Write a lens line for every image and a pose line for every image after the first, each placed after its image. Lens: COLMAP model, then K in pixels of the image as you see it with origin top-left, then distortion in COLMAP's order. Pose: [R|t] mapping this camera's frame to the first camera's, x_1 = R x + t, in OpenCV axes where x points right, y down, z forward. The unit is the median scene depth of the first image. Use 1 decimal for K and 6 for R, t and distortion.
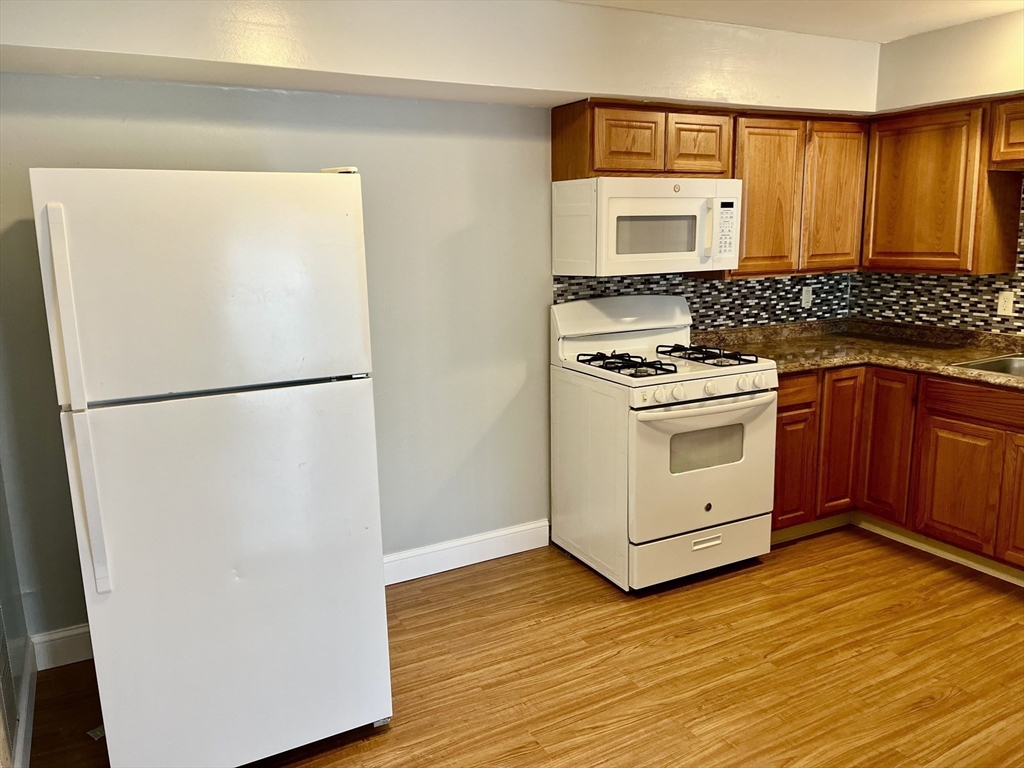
lens RADIAL K [[775.4, 0, 518.3], [0, 775.4, 382.4], [0, 0, 1]] dist [0.053641, -0.056322]
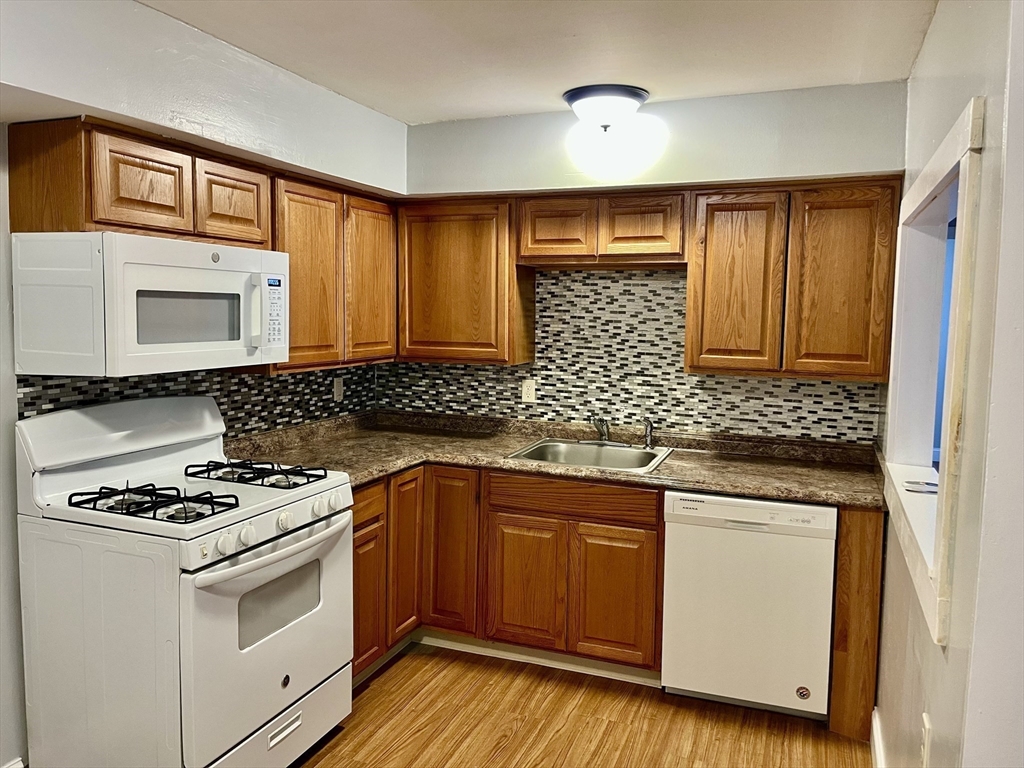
lens RADIAL K [[775.4, 0, 512.2], [0, 775.4, 376.3], [0, 0, 1]] dist [0.053641, -0.056322]
pose [[0.761957, -0.026267, 0.647095, -0.063748], [0.095145, 0.992876, -0.071730, -0.051584], [-0.640601, 0.116223, 0.759028, 0.247002]]
